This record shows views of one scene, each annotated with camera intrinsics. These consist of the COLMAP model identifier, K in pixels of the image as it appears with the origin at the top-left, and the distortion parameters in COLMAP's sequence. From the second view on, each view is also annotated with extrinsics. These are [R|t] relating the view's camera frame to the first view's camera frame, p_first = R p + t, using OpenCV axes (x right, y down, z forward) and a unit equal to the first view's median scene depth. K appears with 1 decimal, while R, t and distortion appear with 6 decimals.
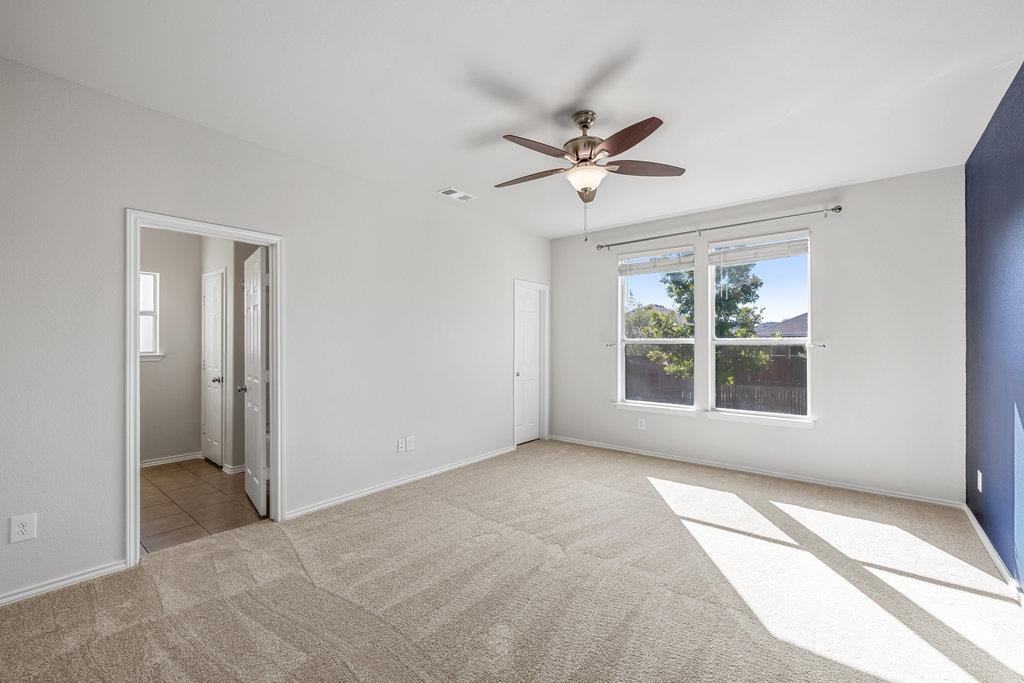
lens RADIAL K [[428.7, 0, 510.5], [0, 428.7, 341.4], [0, 0, 1]] dist [0.000954, 0.000373]
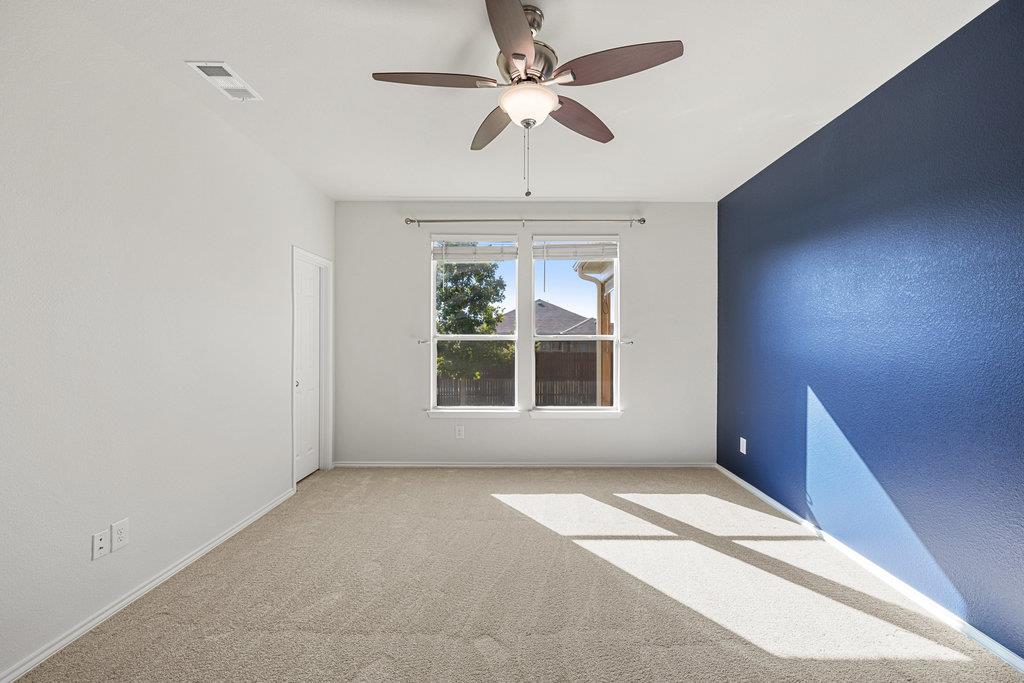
lens RADIAL K [[428.7, 0, 510.5], [0, 428.7, 341.4], [0, 0, 1]] dist [0.000954, 0.000373]
pose [[0.774913, -0.000065, 0.632068, -0.195272], [-0.005108, 0.999967, 0.006364, 0.002425], [-0.632048, -0.008160, 0.774887, 0.308613]]
